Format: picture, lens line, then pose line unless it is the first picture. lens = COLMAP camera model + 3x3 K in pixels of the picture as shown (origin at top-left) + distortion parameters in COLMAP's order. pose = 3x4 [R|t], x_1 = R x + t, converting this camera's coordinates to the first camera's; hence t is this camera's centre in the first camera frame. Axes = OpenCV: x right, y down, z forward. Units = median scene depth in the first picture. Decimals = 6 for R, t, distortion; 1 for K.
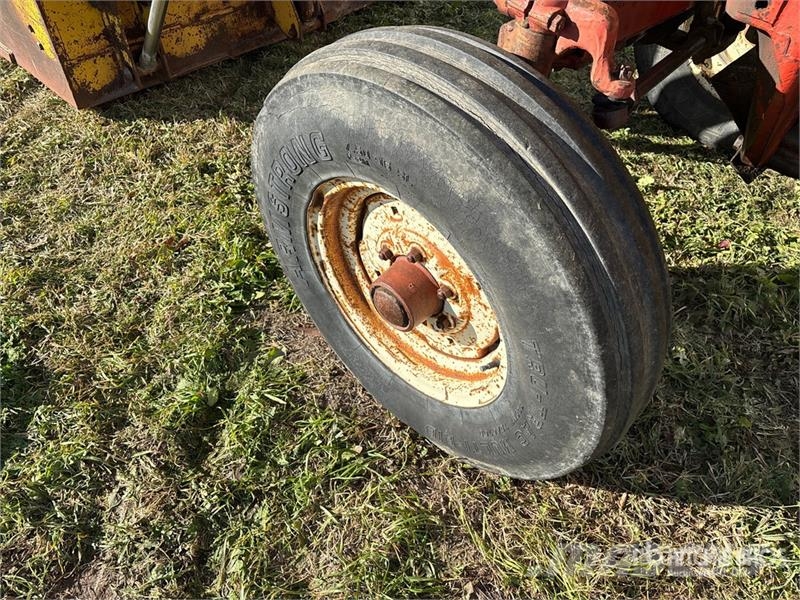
lens RADIAL K [[608.5, 0, 400.0], [0, 608.5, 300.0], [0, 0, 1]] dist [0.100893, -0.132726]
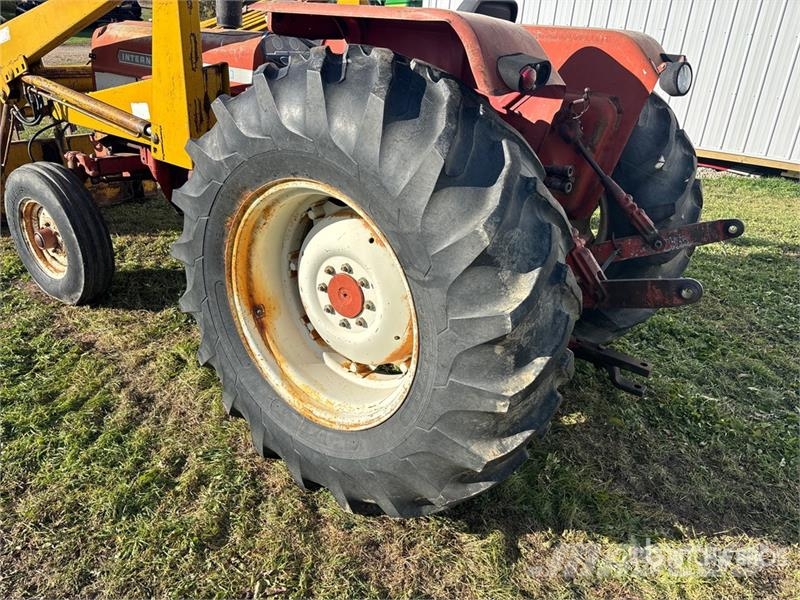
lens RADIAL K [[608.5, 0, 400.0], [0, 608.5, 300.0], [0, 0, 1]] dist [0.100893, -0.132726]
pose [[0.989892, -0.055664, 0.130445, 1.395932], [0.103611, 0.911896, -0.397129, 1.757871], [-0.096846, 0.406630, 0.908445, -1.997465]]
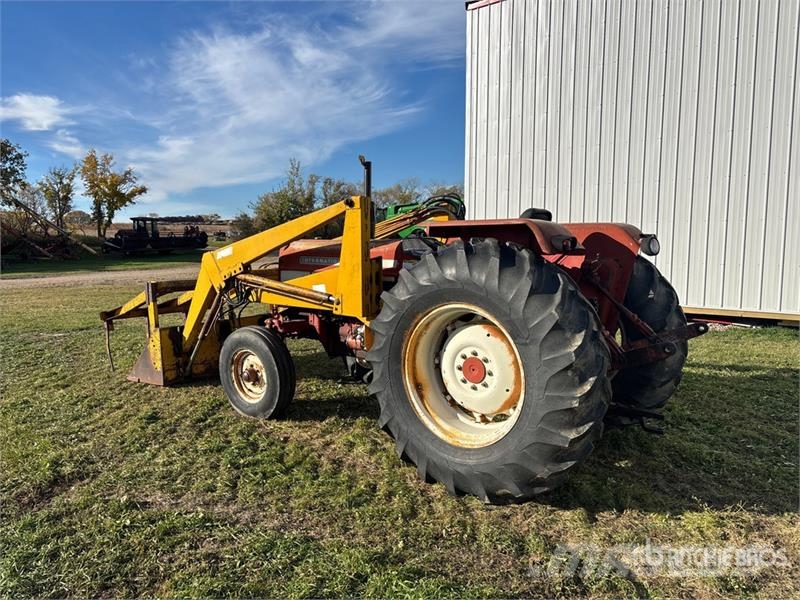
lens RADIAL K [[608.5, 0, 400.0], [0, 608.5, 300.0], [0, 0, 1]] dist [0.100893, -0.132726]
pose [[0.992851, -0.073710, 0.093883, 0.771086], [0.117600, 0.738705, -0.663690, 2.886760], [-0.020431, 0.669986, 0.742092, -3.005416]]
